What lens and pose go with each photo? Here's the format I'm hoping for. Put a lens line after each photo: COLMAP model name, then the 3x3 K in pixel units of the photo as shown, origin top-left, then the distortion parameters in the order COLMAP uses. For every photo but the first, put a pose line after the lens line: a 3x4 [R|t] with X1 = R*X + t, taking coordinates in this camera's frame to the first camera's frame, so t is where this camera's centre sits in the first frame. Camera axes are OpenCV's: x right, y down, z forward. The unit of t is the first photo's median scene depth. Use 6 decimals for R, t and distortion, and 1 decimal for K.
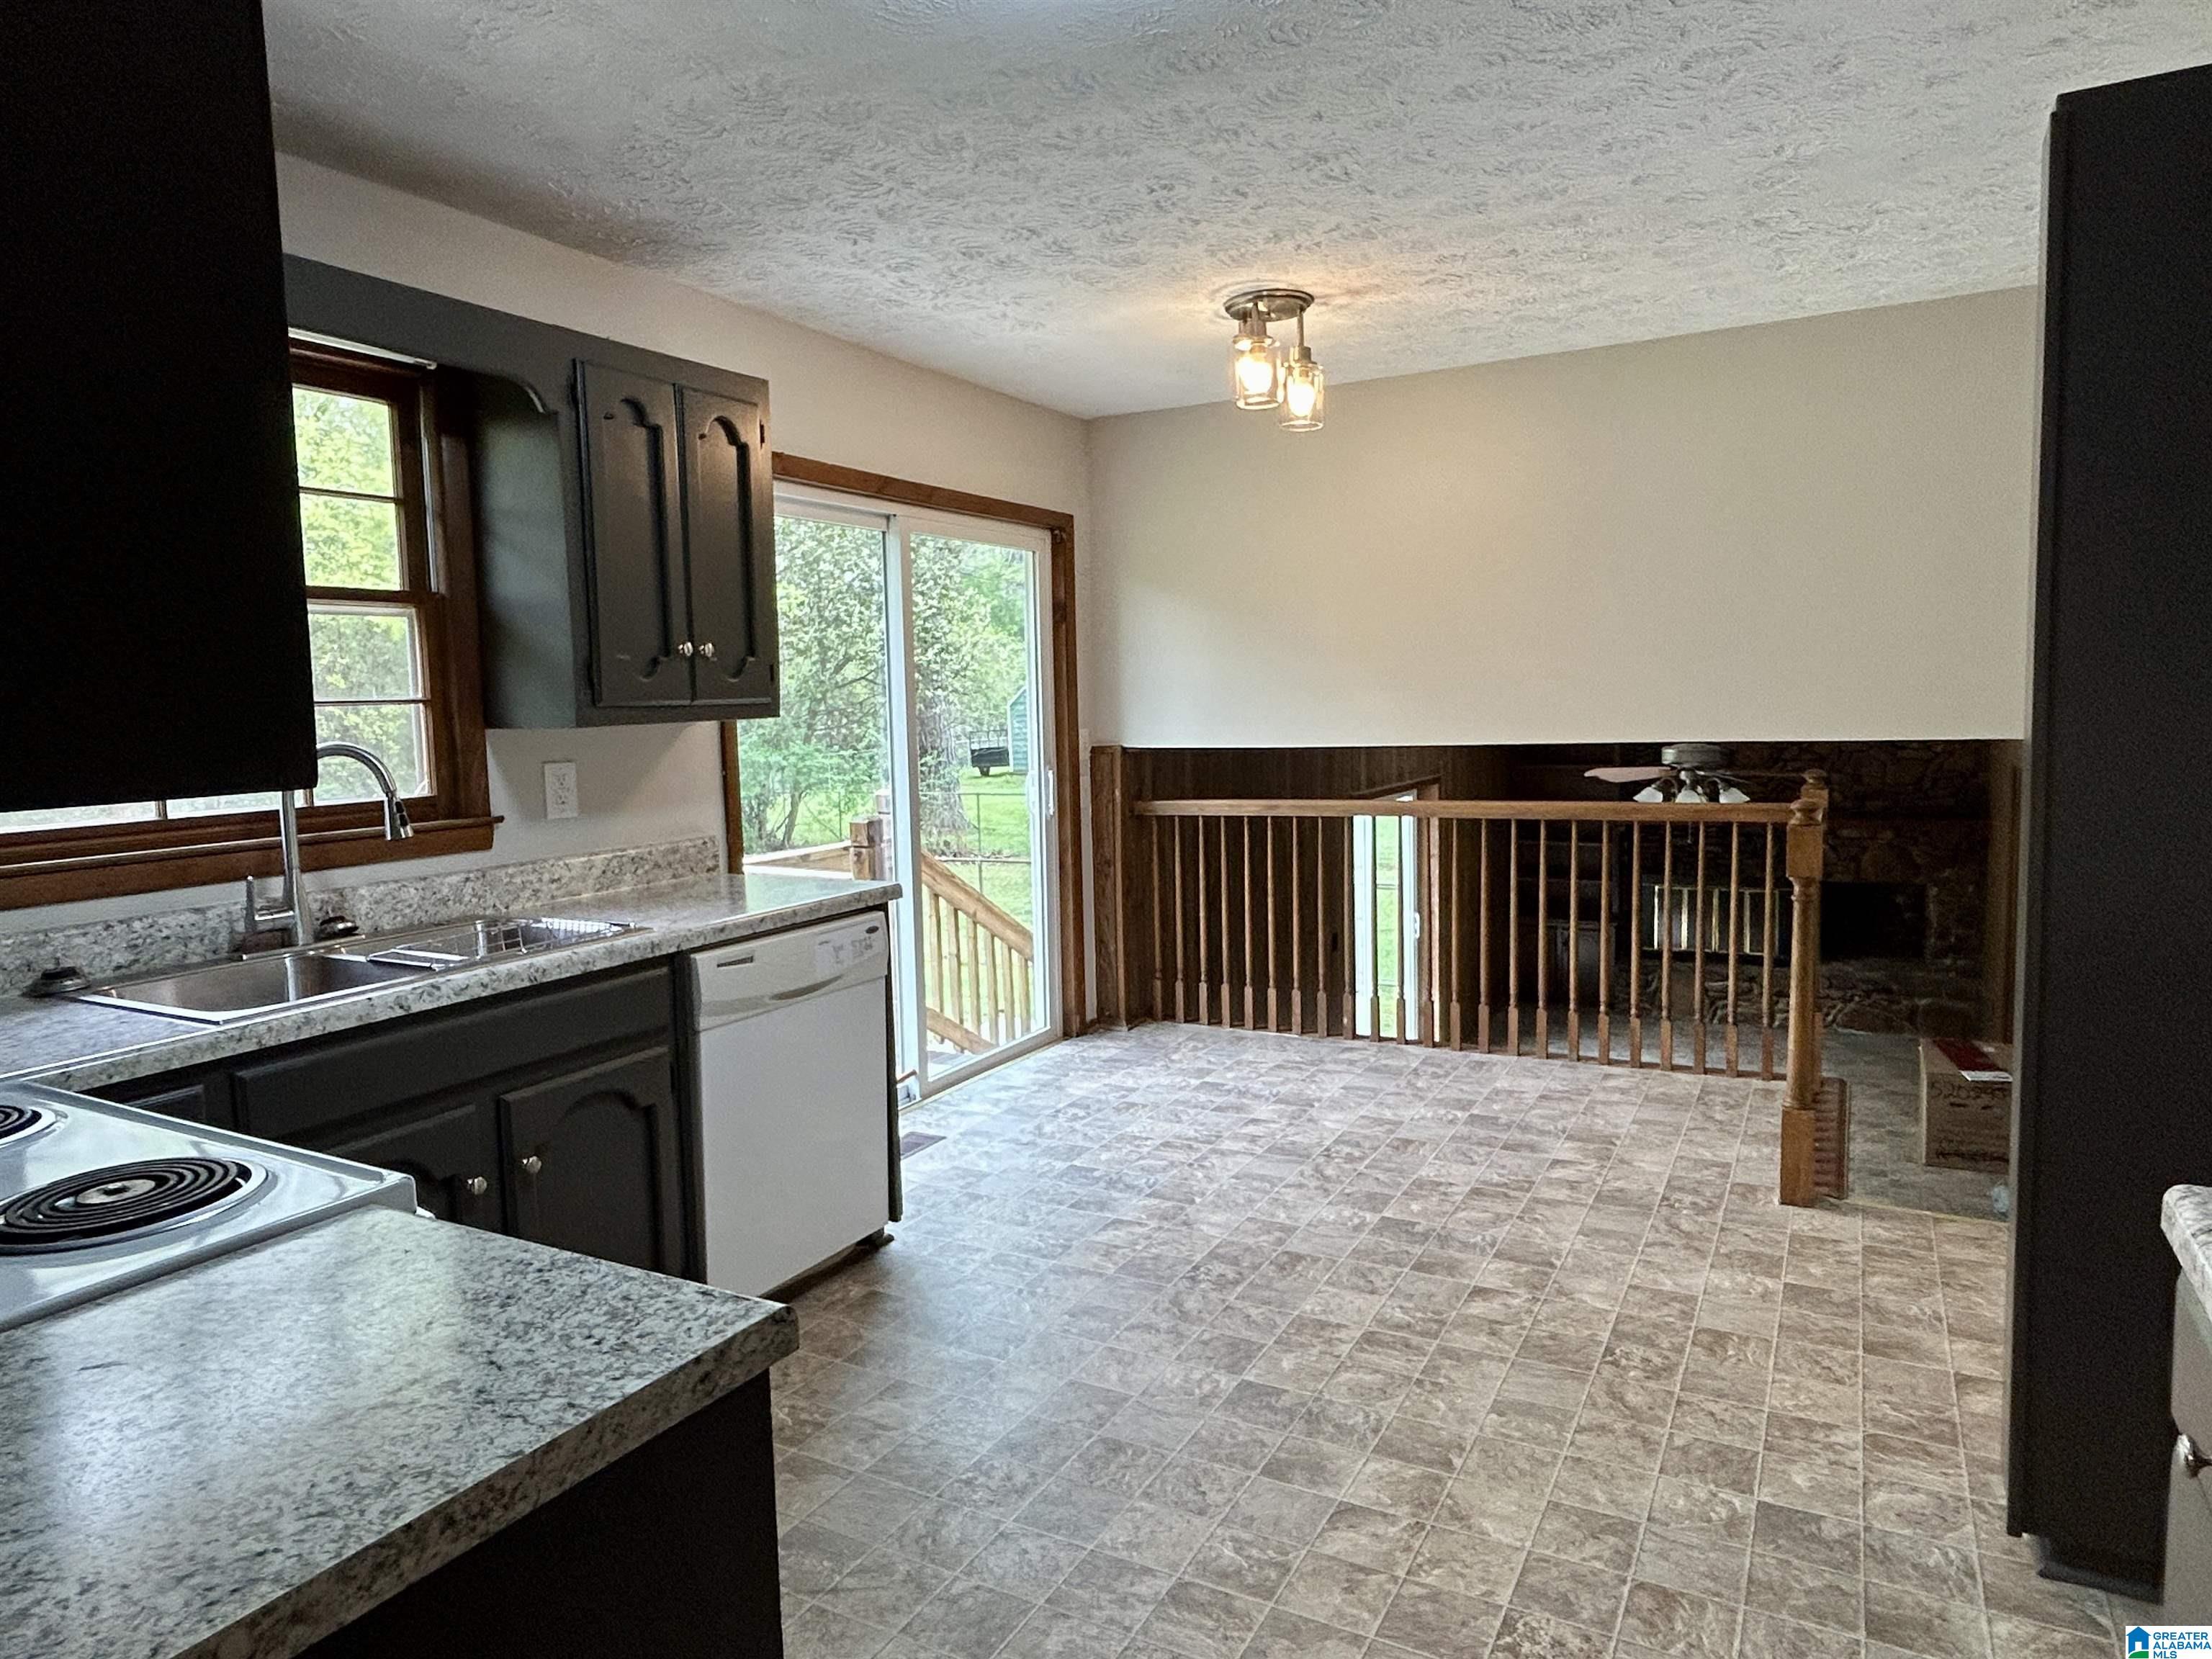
lens RADIAL K [[1352.0, 0, 1106.0], [0, 1352.0, 832.8], [0, 0, 1]] dist [-0.008114, 0.006202]
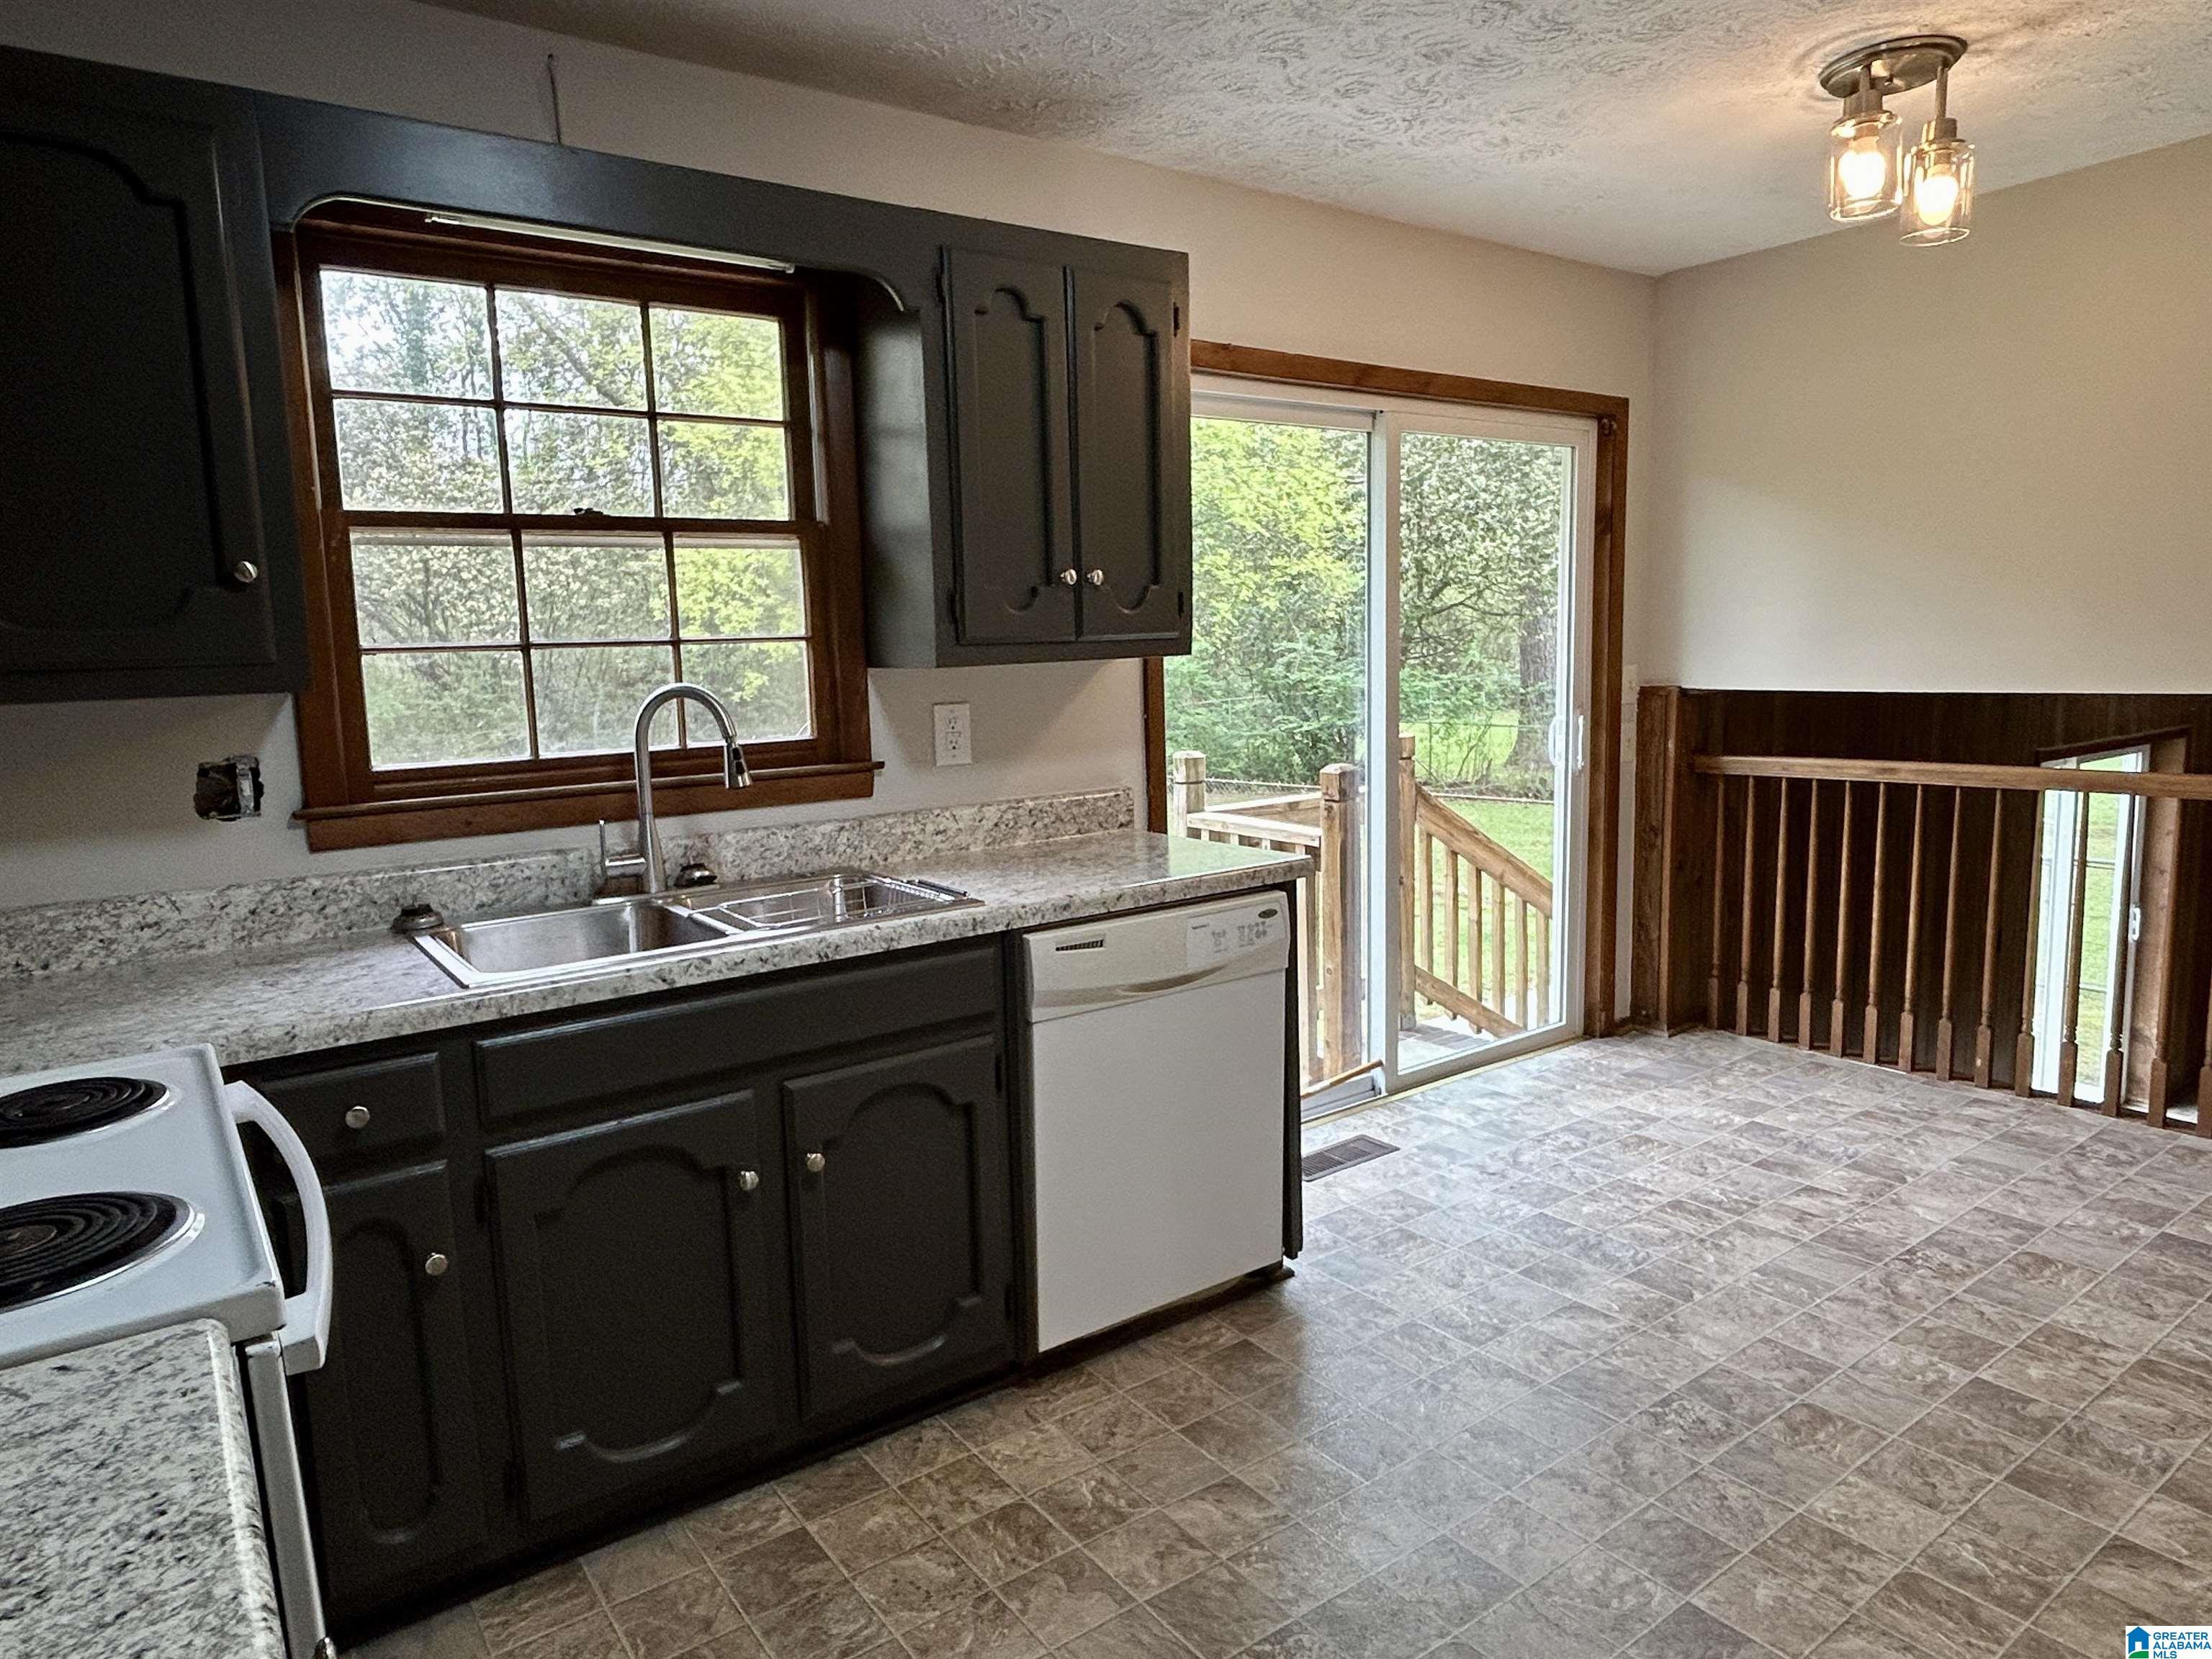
lens RADIAL K [[1352.0, 0, 1121.2], [0, 1352.0, 824.9], [0, 0, 1]] dist [-0.008114, 0.006202]
pose [[0.903785, 0.058015, -0.424036, 0.100936], [-0.037006, 0.997653, 0.057619, -0.029195], [0.426383, -0.036383, 0.903811, 0.231366]]
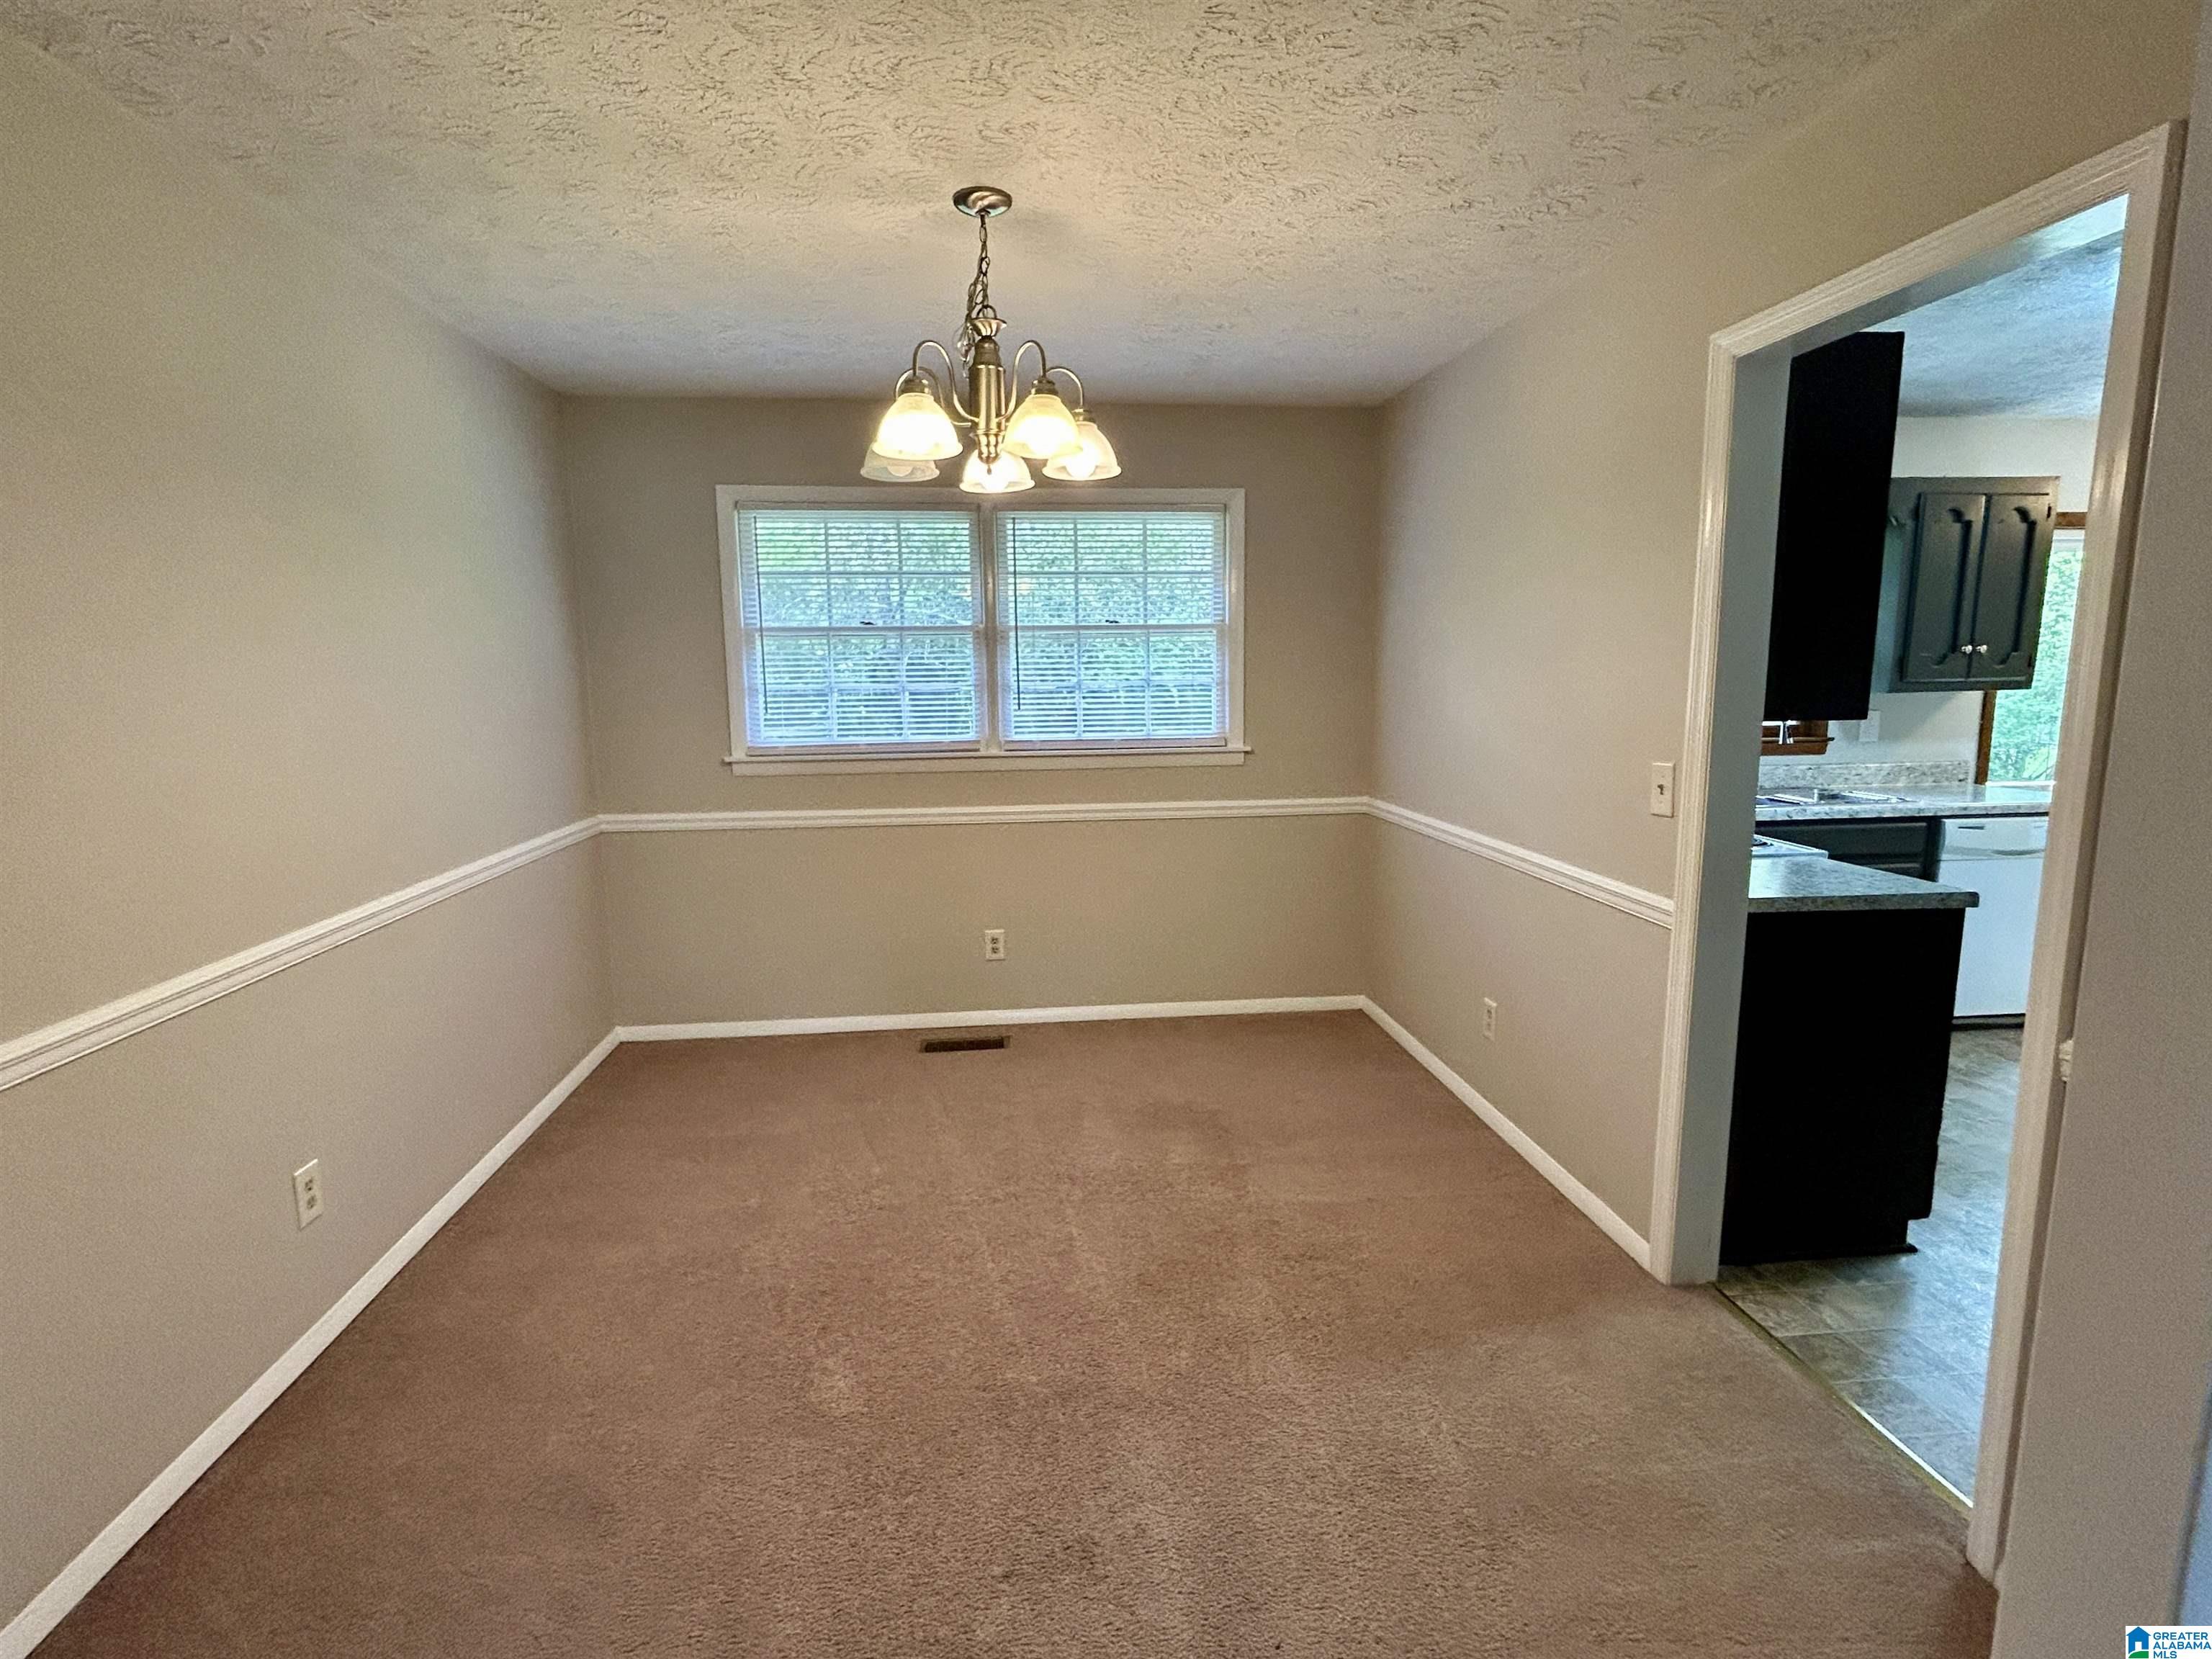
lens RADIAL K [[1037.9, 0, 1112.2], [0, 1037.9, 829.1], [0, 0, 1]] dist [-0.002043, -0.000248]
pose [[0.562843, 0.142041, -0.814268, 0.194990], [-0.082365, 0.989859, 0.115739, 0.030447], [0.822450, 0.001925, 0.568834, -0.686551]]
